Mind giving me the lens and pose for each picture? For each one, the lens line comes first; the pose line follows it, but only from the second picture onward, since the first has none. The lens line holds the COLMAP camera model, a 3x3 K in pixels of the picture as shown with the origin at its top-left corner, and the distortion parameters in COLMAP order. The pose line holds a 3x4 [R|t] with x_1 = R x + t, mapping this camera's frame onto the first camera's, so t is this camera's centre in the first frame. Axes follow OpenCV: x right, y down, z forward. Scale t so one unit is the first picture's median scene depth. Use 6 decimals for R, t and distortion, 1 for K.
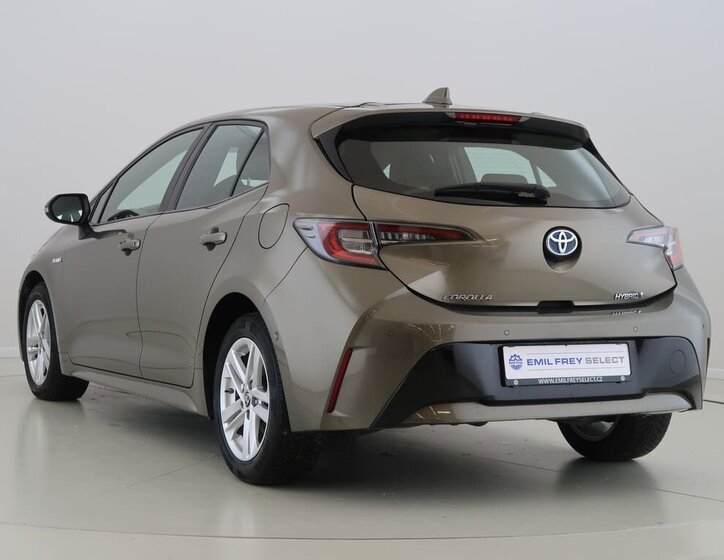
lens RADIAL K [[498.3, 0, 358.6], [0, 498.3, 275.0], [0, 0, 1]] dist [-0.005816, 0.001429]
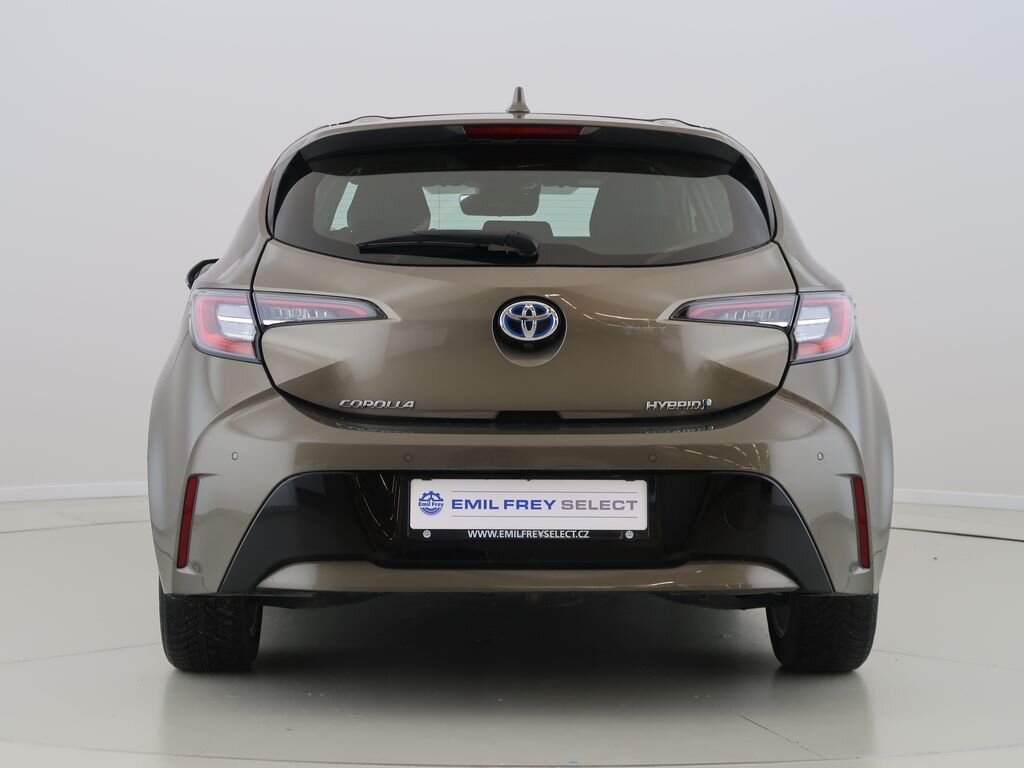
lens RADIAL K [[741.4, 0, 516.6], [0, 741.4, 381.4], [0, 0, 1]] dist [0.009125, -0.003508]
pose [[0.989288, 0.005281, -0.145880, 0.531833], [-0.004114, 0.999957, 0.008294, 0.005349], [0.145918, -0.007605, 0.989268, 0.047020]]
